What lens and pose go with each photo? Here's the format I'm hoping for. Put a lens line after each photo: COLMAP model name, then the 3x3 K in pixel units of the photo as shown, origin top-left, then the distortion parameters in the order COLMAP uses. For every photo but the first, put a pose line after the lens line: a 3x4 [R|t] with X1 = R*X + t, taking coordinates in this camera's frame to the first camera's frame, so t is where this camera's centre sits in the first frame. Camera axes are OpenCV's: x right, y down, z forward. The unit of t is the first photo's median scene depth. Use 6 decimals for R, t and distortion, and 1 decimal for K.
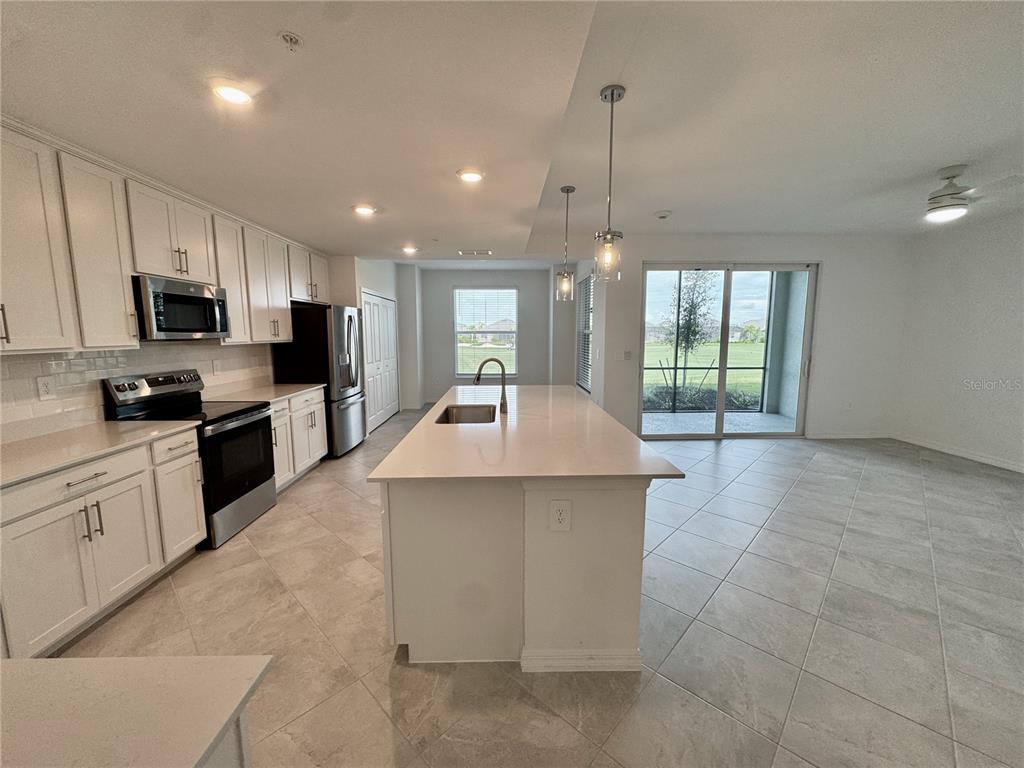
lens RADIAL K [[409.0, 0, 511.1], [0, 409.0, 382.3], [0, 0, 1]] dist [-0.001936, -0.000130]
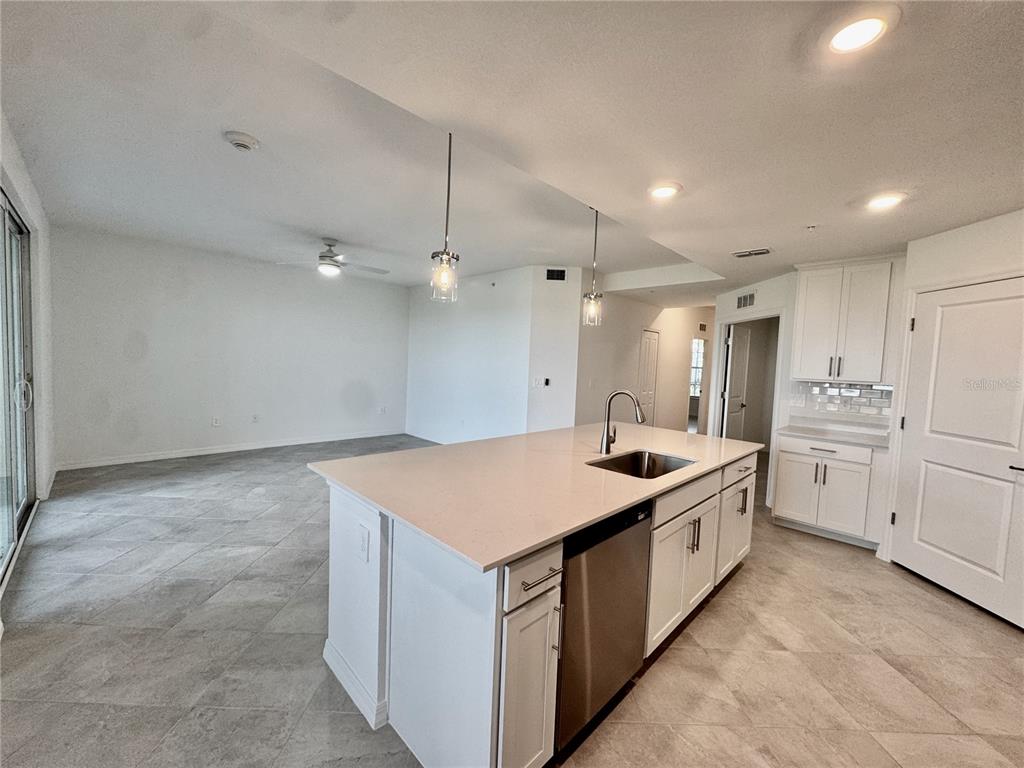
lens RADIAL K [[407.6, 0, 508.3], [0, 407.6, 384.7], [0, 0, 1]] dist [0.000682, 0.000270]
pose [[-0.693348, -0.070478, 0.717148, -0.380988], [0.045870, 0.988871, 0.141530, -0.159842], [-0.719142, 0.131025, -0.682399, 1.371993]]
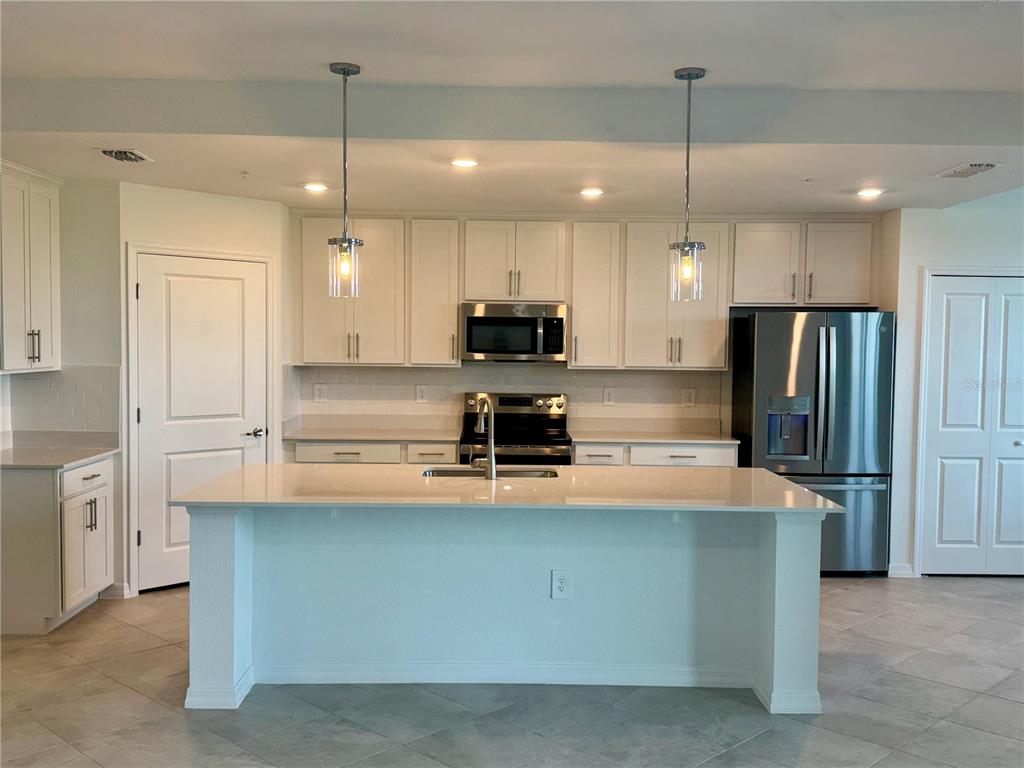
lens RADIAL K [[1007.7, 0, 512.0], [0, 1007.7, 384.0], [0, 0, 1]] dist [0.139797, -0.267507]
pose [[-0.011161, 0.047575, -0.998805, 1.326723], [-0.134171, 0.989764, 0.048644, -0.135394], [0.990895, 0.134553, -0.004663, 0.823152]]
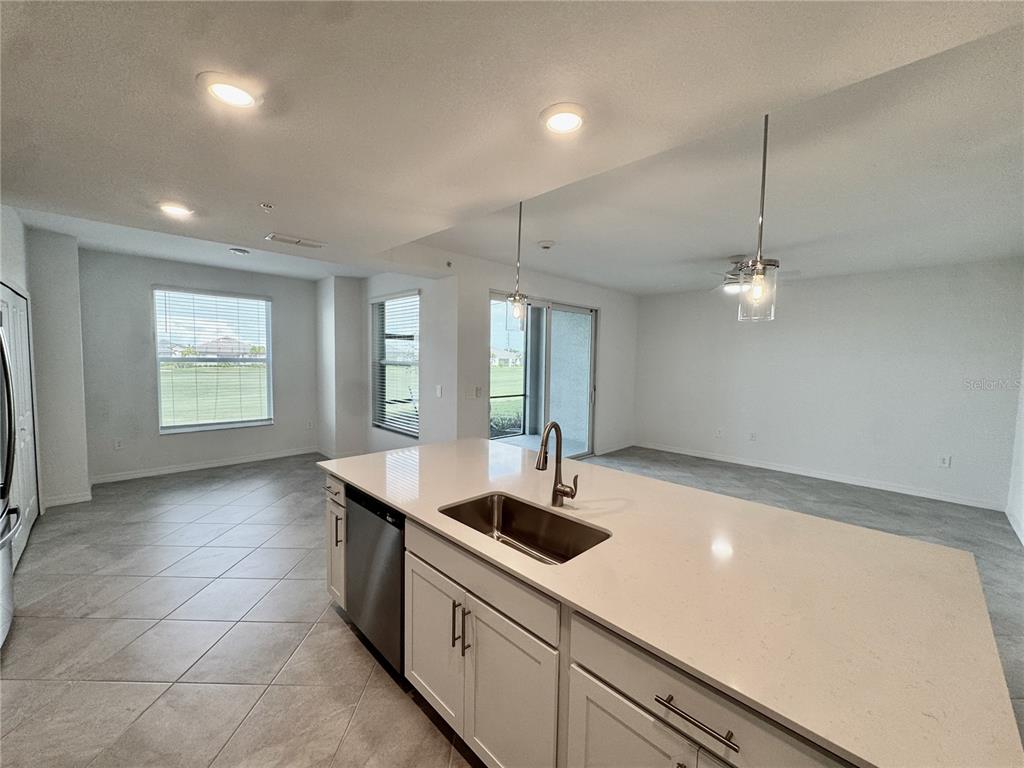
lens RADIAL K [[407.6, 0, 512.0], [0, 407.6, 384.0], [0, 0, 1]] dist [-0.002953, -0.000186]
pose [[0.723826, -0.028961, 0.689374, -0.401544], [0.065562, 0.997485, -0.026933, -0.082127], [-0.686860, 0.064691, 0.723905, 0.463568]]
